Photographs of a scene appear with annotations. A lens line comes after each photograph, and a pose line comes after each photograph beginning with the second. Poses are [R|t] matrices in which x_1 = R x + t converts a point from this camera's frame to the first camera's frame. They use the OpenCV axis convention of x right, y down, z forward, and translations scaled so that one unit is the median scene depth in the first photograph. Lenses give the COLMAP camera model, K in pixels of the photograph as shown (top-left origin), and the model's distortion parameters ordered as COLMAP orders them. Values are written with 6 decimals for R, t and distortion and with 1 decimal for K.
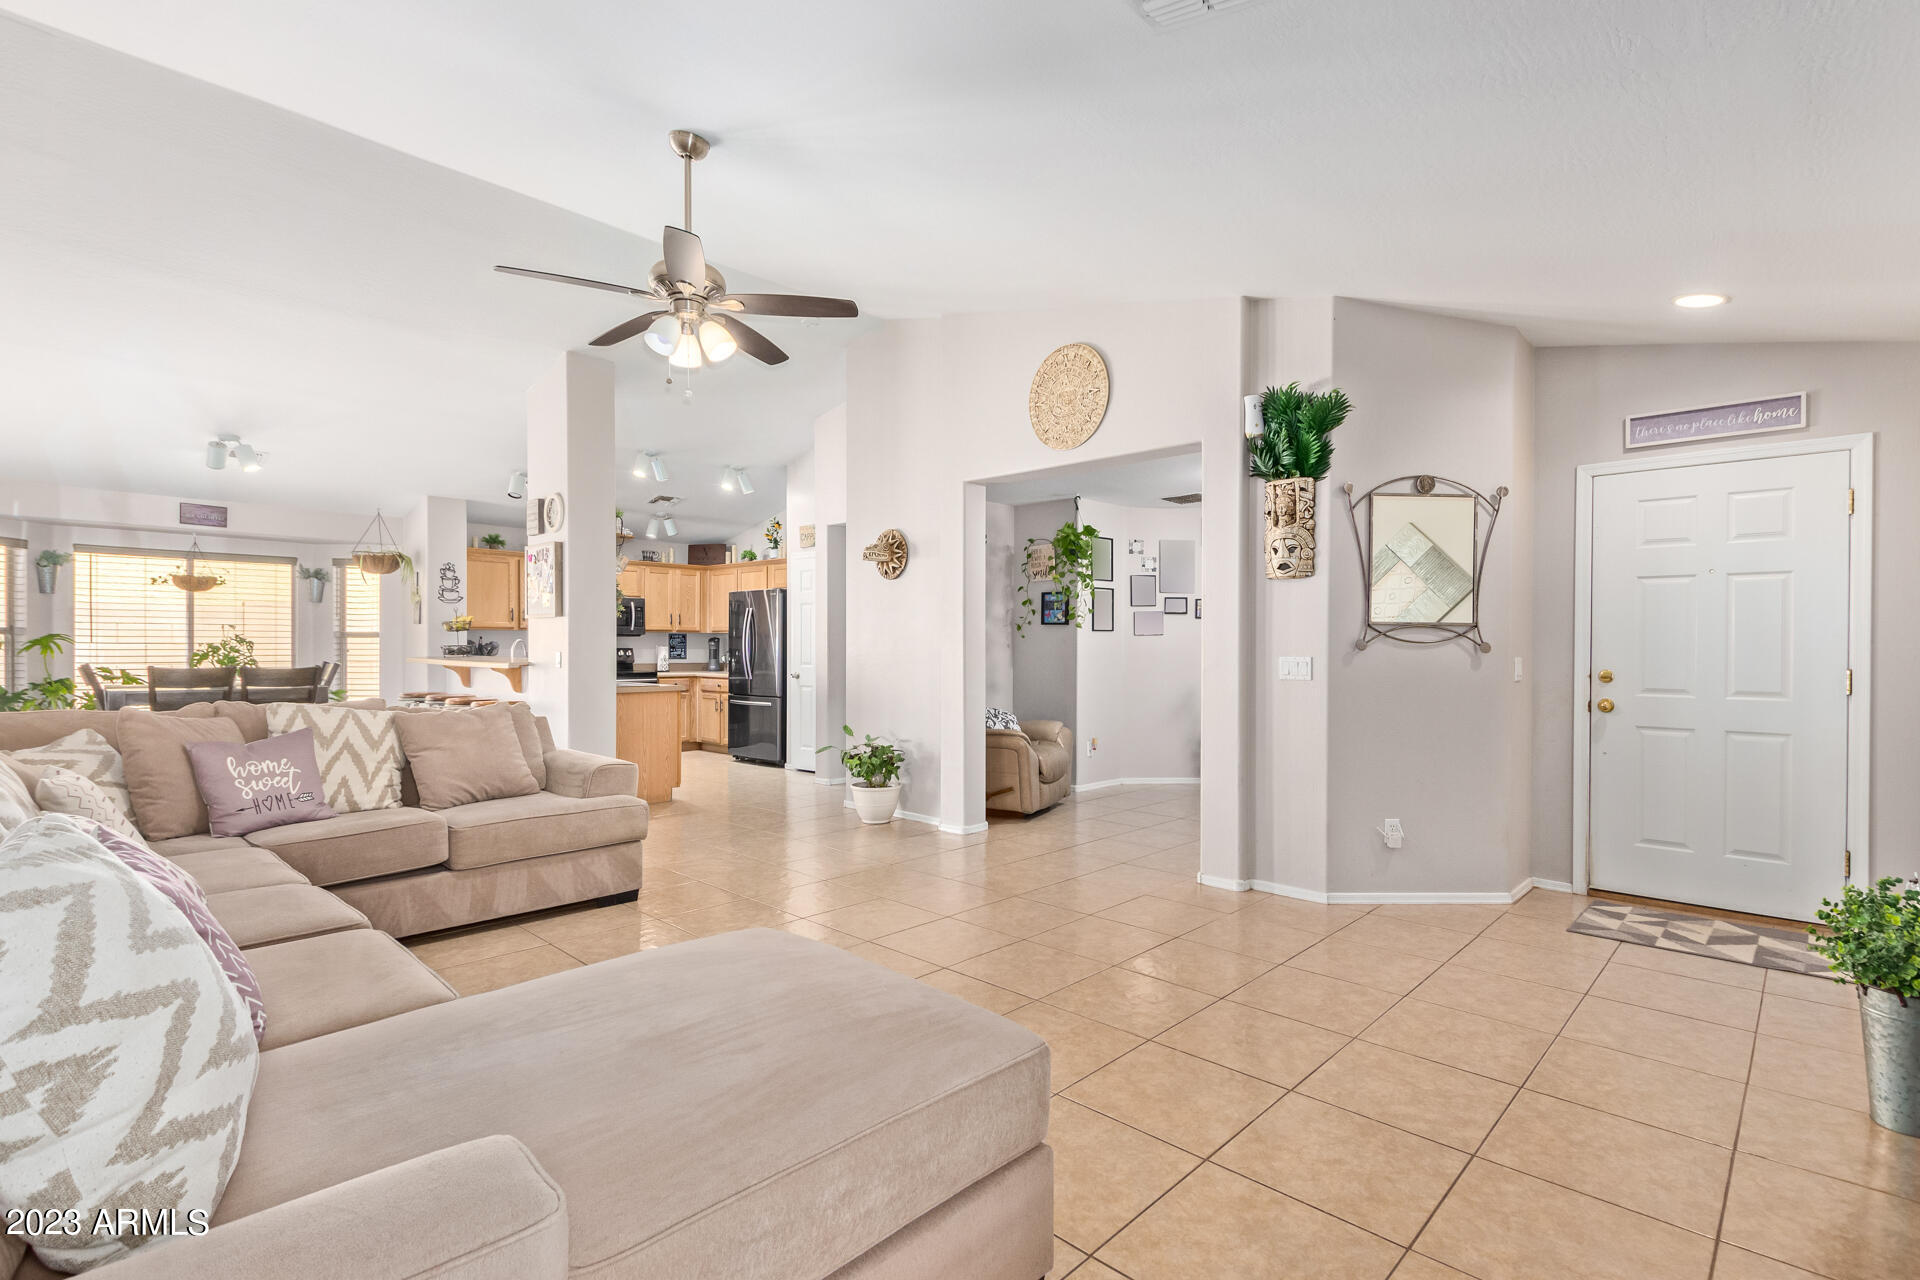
lens RADIAL K [[879.2, 0, 987.3], [0, 879.2, 650.6], [0, 0, 1]] dist [0.005159, -0.000322]
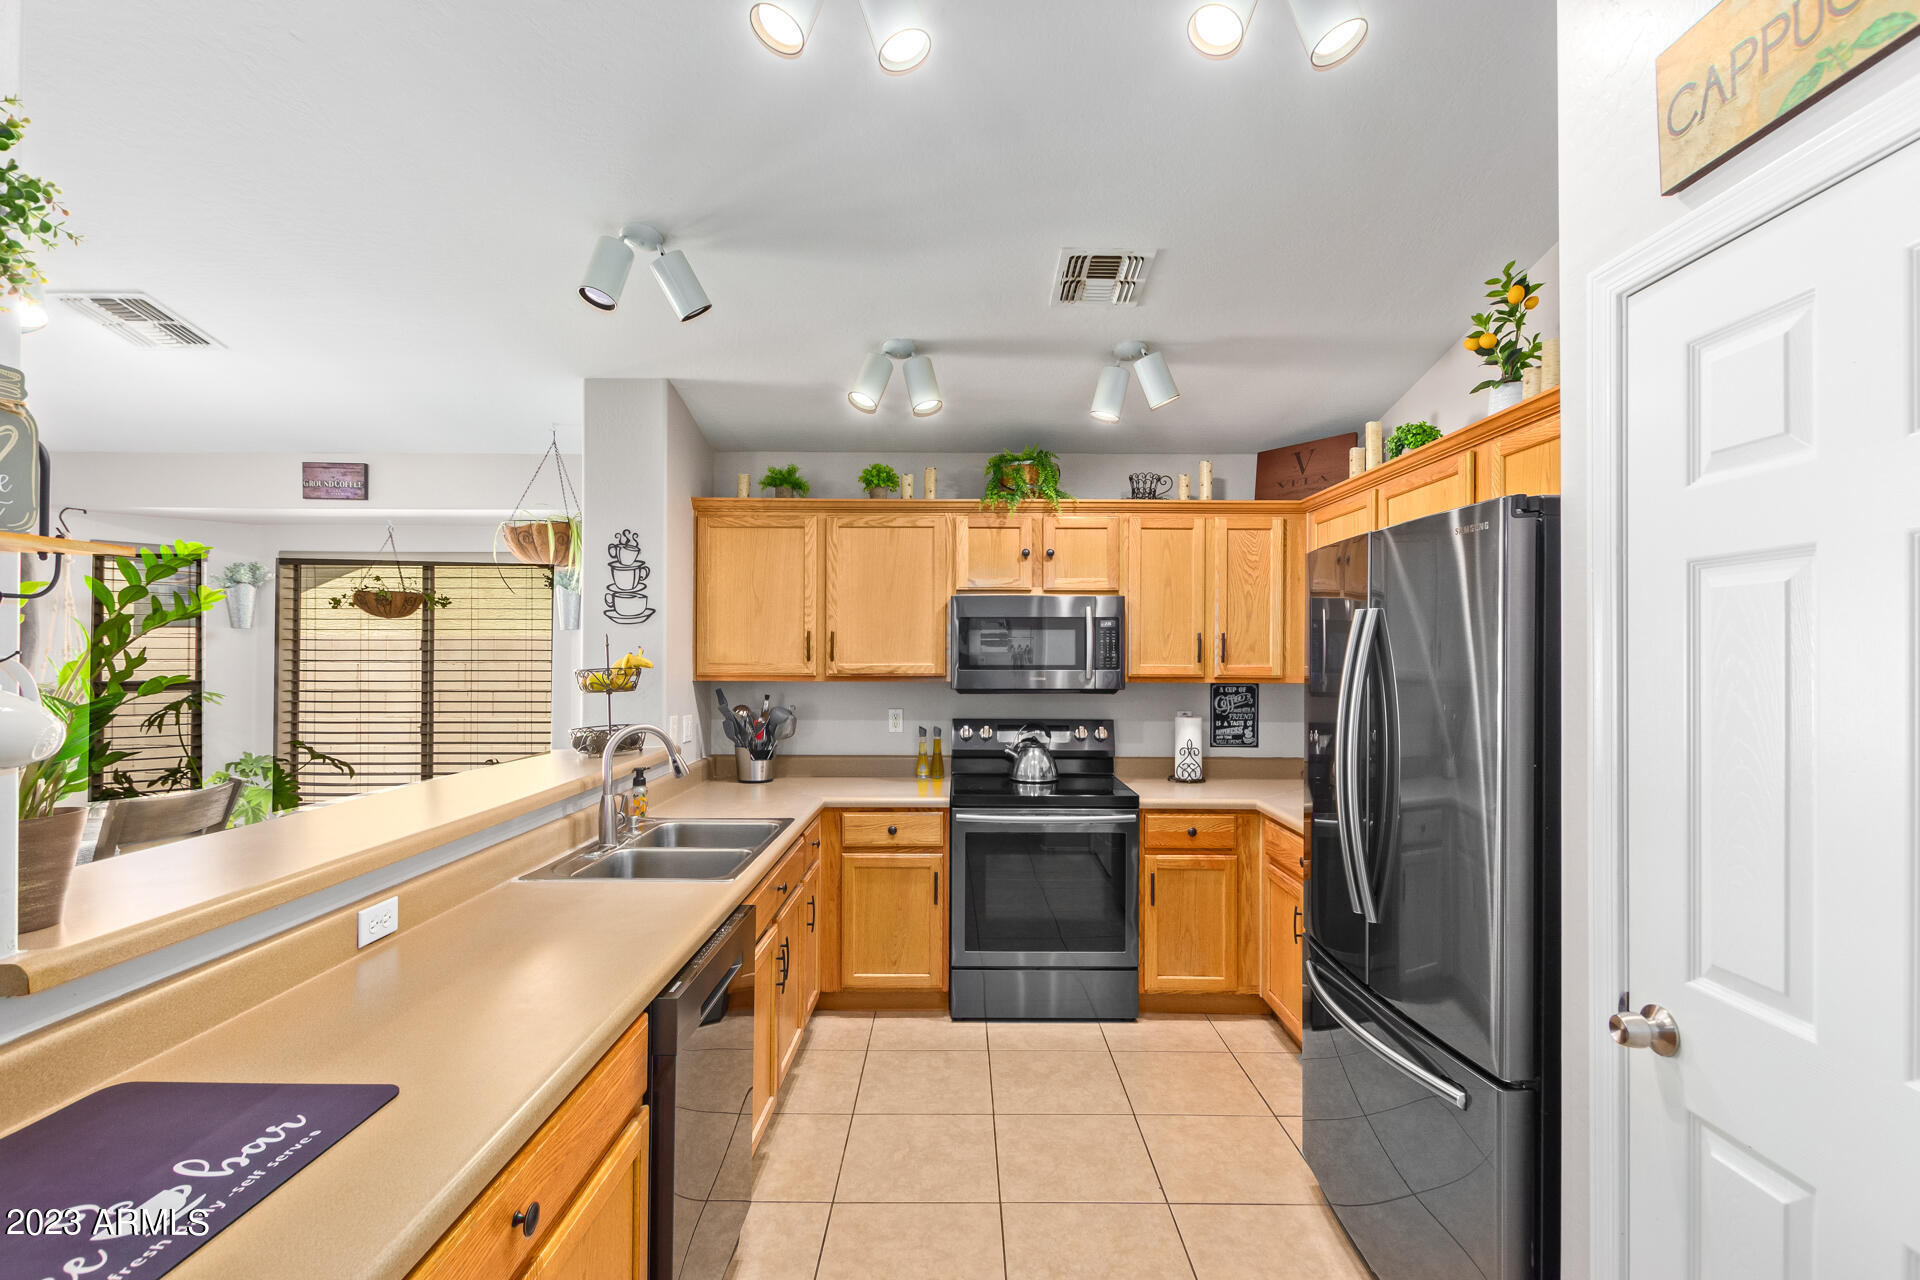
lens RADIAL K [[879.2, 0, 956.7], [0, 879.2, 648.9], [0, 0, 1]] dist [0.005159, -0.000322]
pose [[0.677382, -0.006590, -0.735602, -0.186670], [-0.004304, 0.999907, -0.012921, -0.036873], [0.735619, 0.011919, 0.677291, 0.818516]]
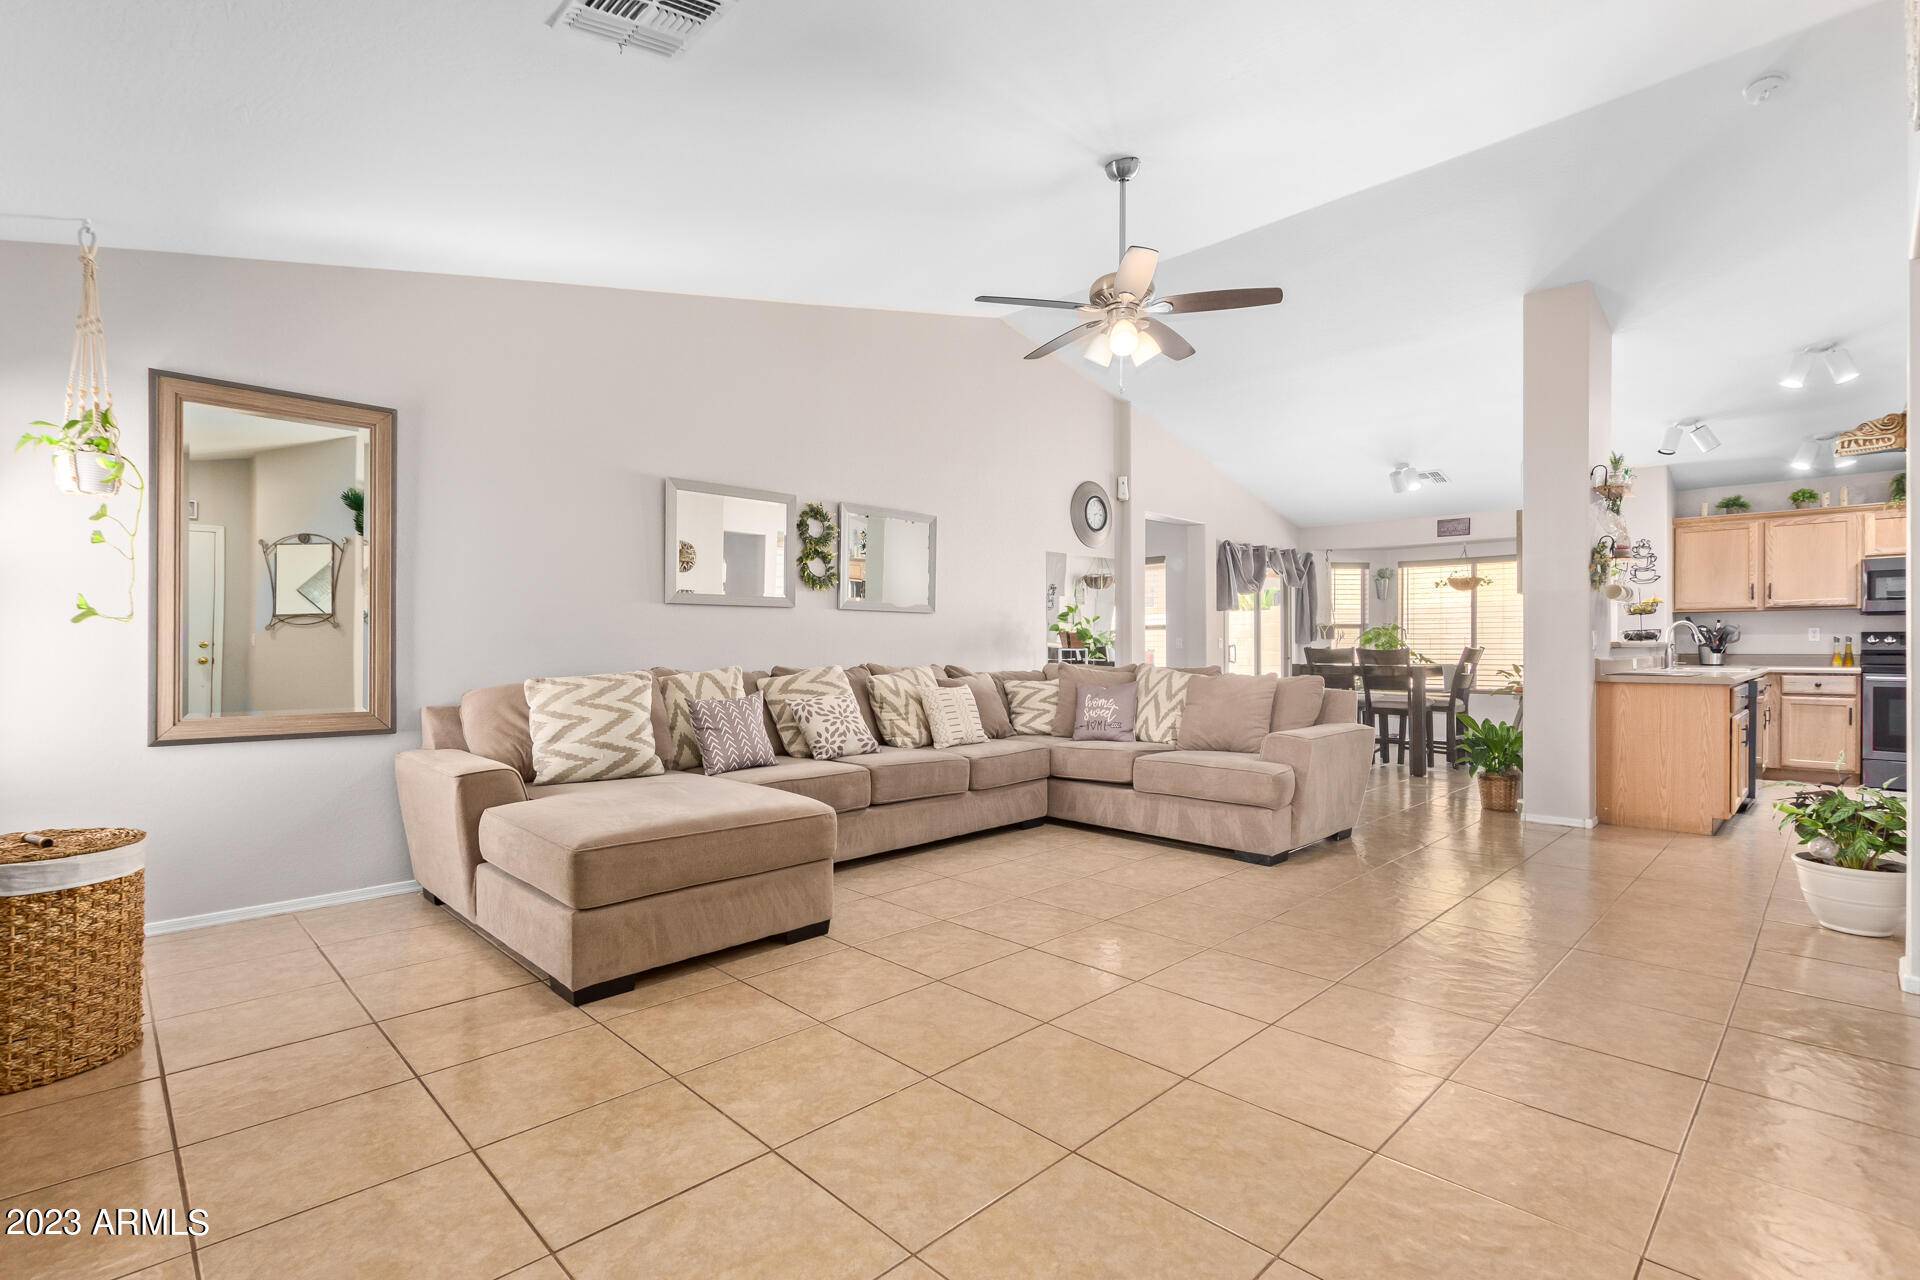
lens RADIAL K [[879.2, 0, 972.3], [0, 879.2, 650.7], [0, 0, 1]] dist [0.005159, -0.000322]
pose [[-0.030629, 0.000891, -0.999530, 0.311860], [-0.003208, 0.999994, 0.000990, 0.015712], [0.999526, 0.003237, -0.030626, 0.334567]]
